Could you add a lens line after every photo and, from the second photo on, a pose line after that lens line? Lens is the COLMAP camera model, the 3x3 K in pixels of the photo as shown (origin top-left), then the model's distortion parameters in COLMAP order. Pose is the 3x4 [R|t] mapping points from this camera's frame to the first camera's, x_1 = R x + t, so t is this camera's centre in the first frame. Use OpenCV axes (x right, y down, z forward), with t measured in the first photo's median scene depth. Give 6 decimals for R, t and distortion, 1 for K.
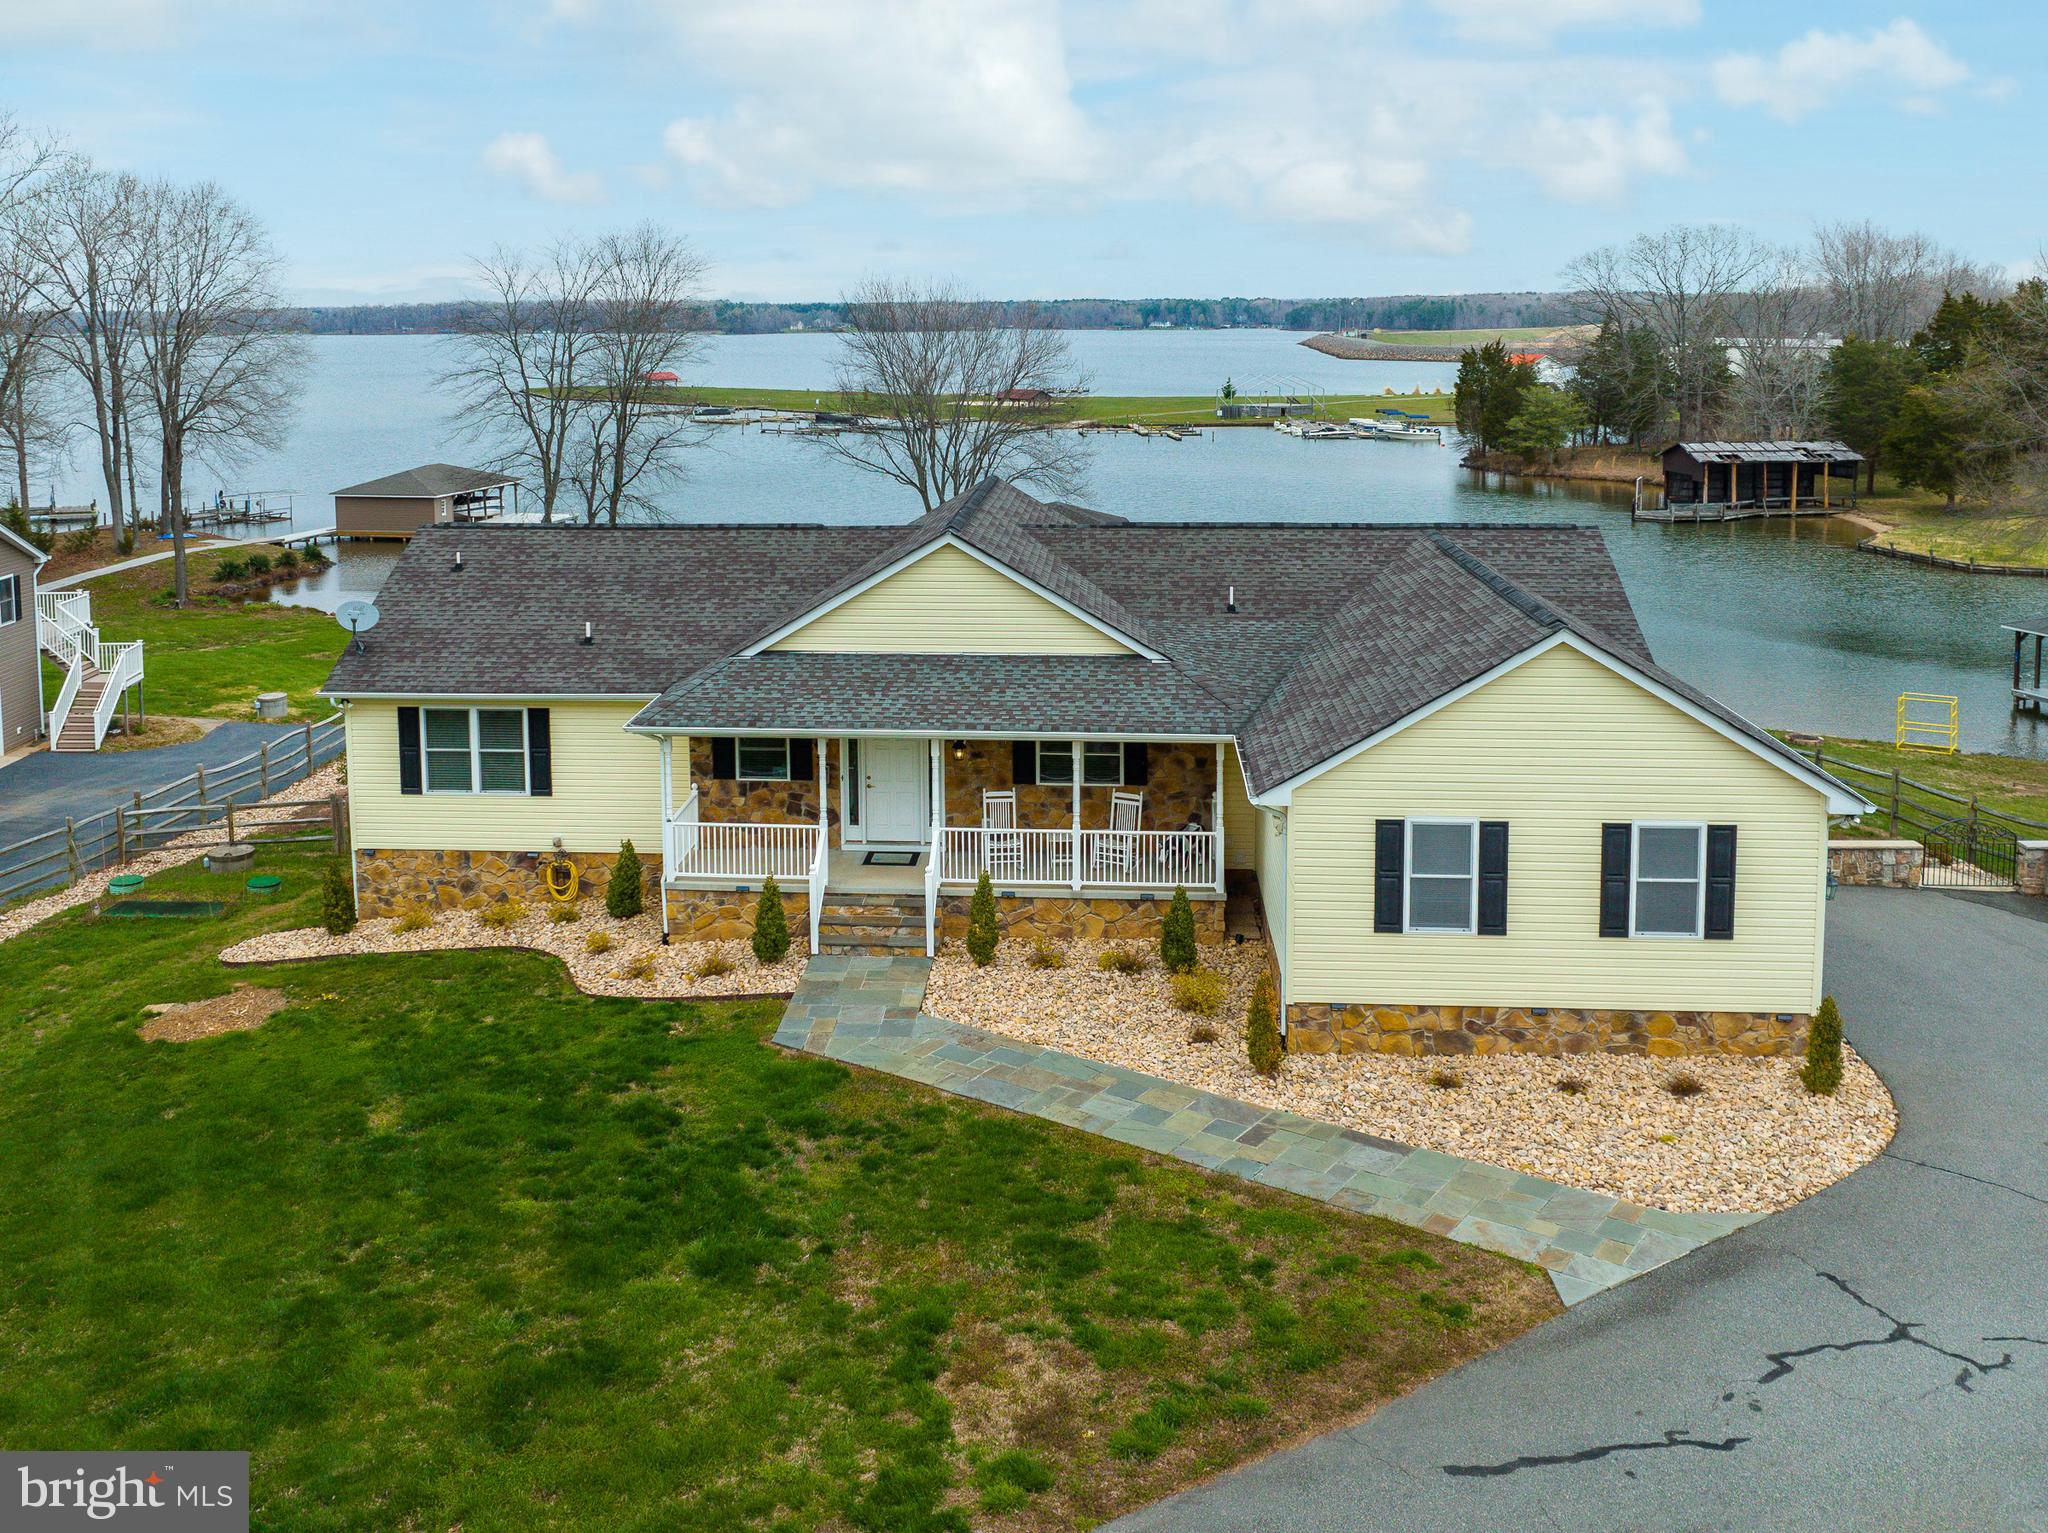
lens RADIAL K [[1908.6, 0, 900.6], [0, 1908.6, 637.3], [0, 0, 1]] dist [-0.037471, 0.007510]
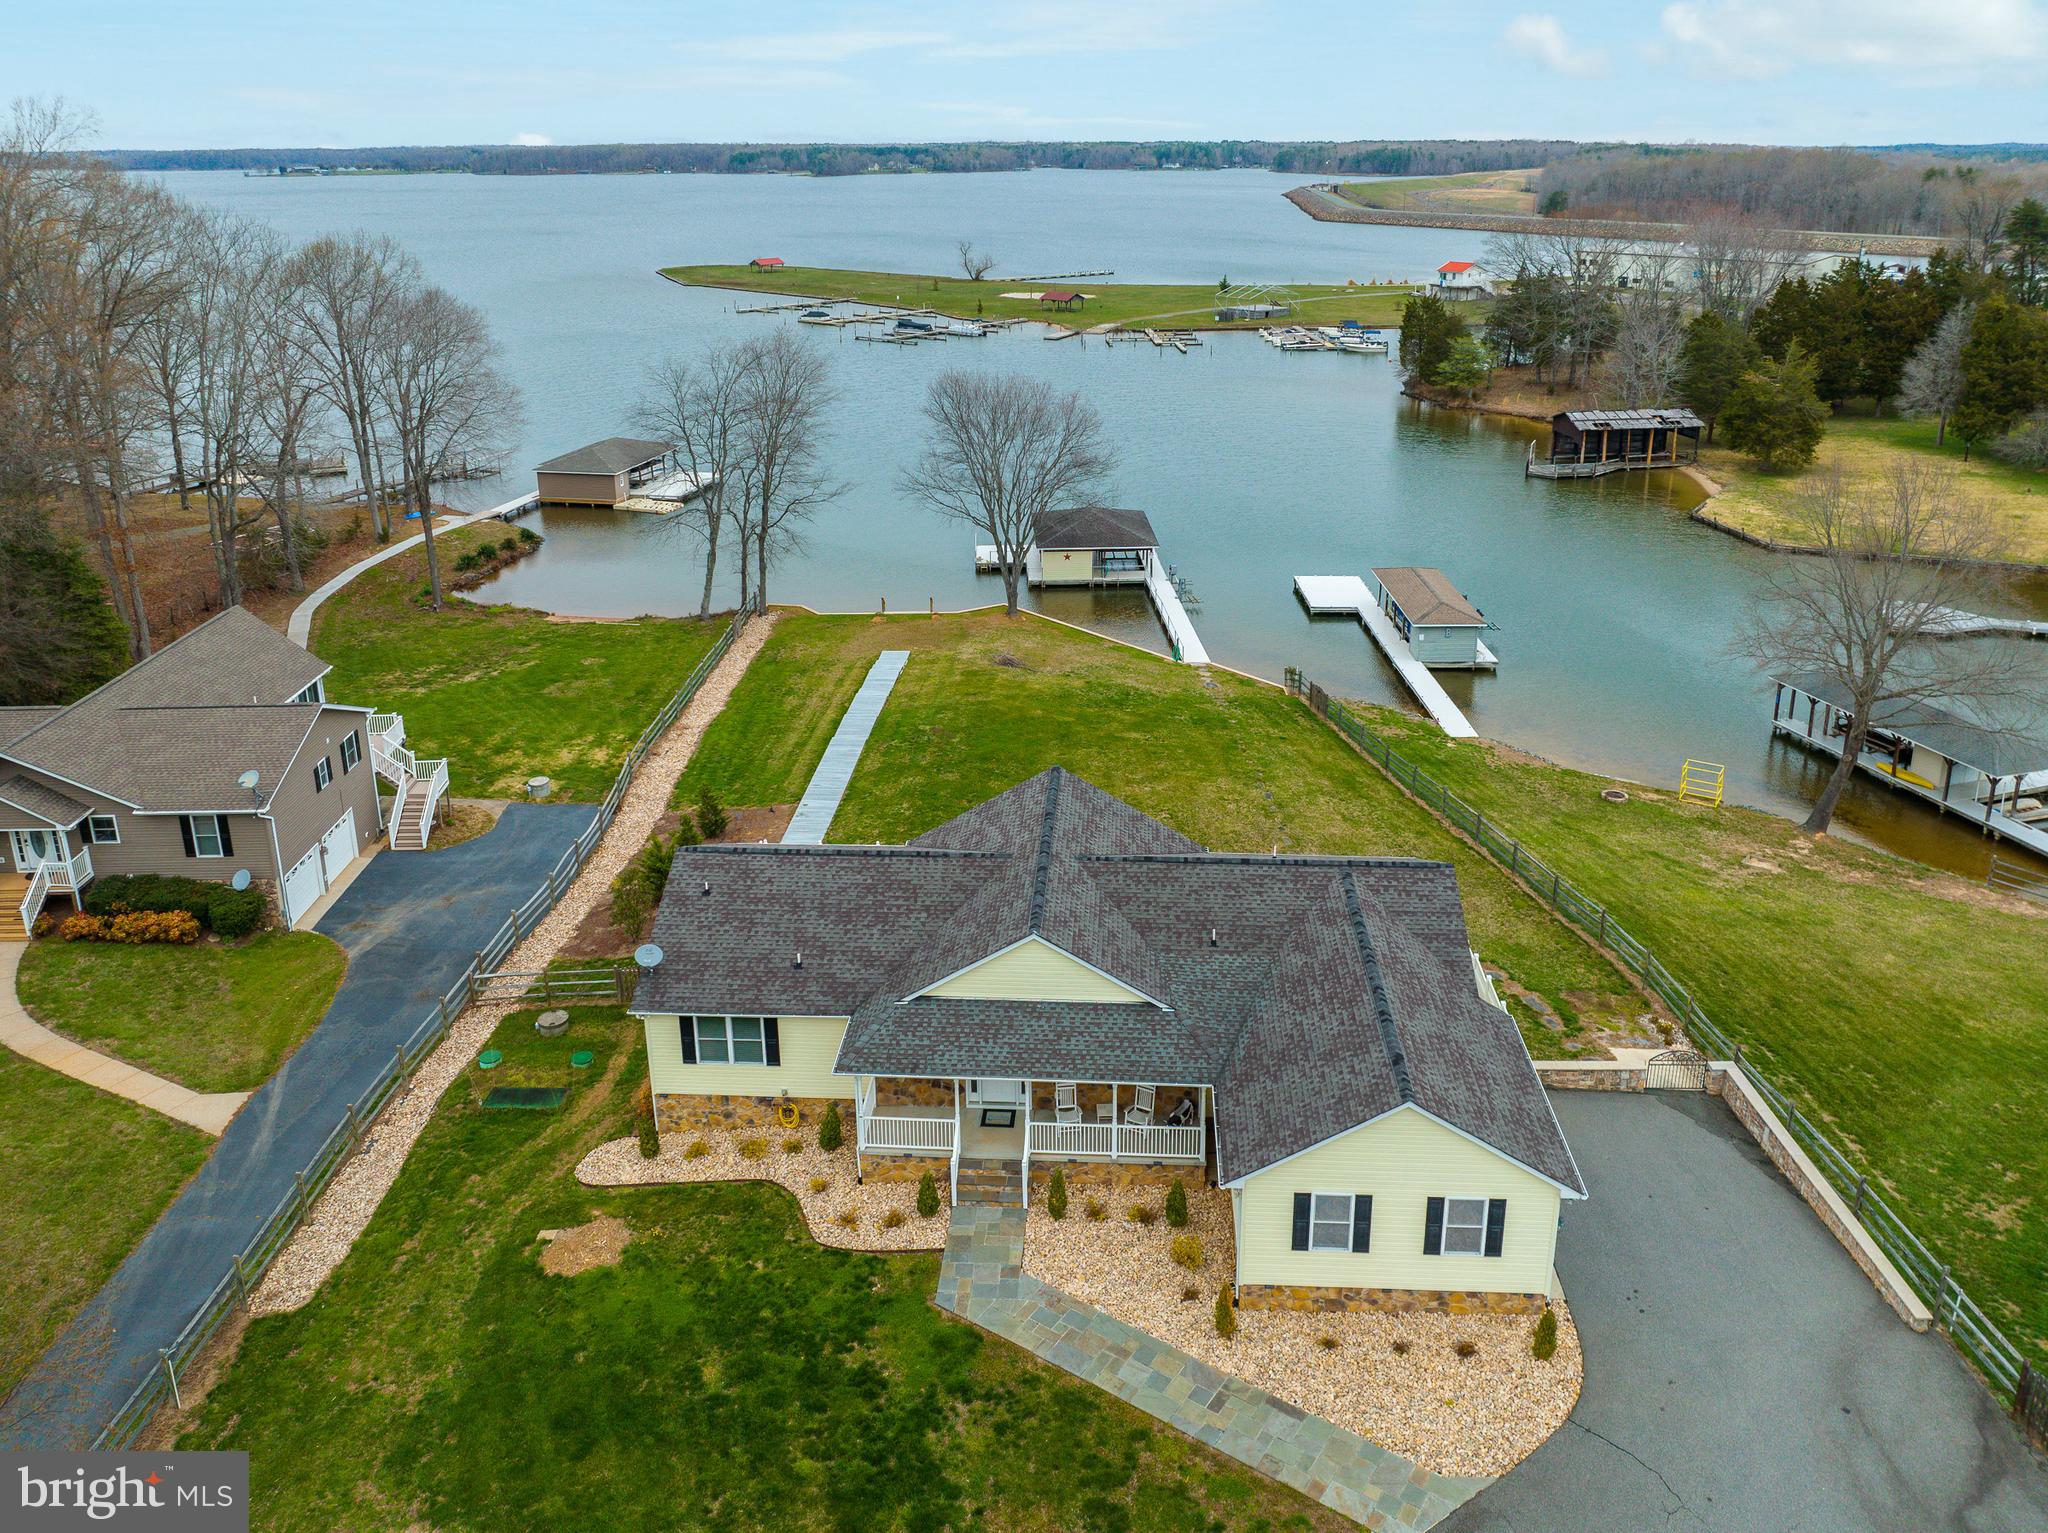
lens RADIAL K [[1486.9, 0, 1000.4], [0, 1486.9, 712.4], [0, 0, 1]] dist [-0.024409, -0.010911]
pose [[0.999659, -0.012514, 0.022897, -0.028915], [0.008105, 0.983006, 0.183395, -0.472499], [-0.024803, -0.183147, 0.982773, -0.169775]]
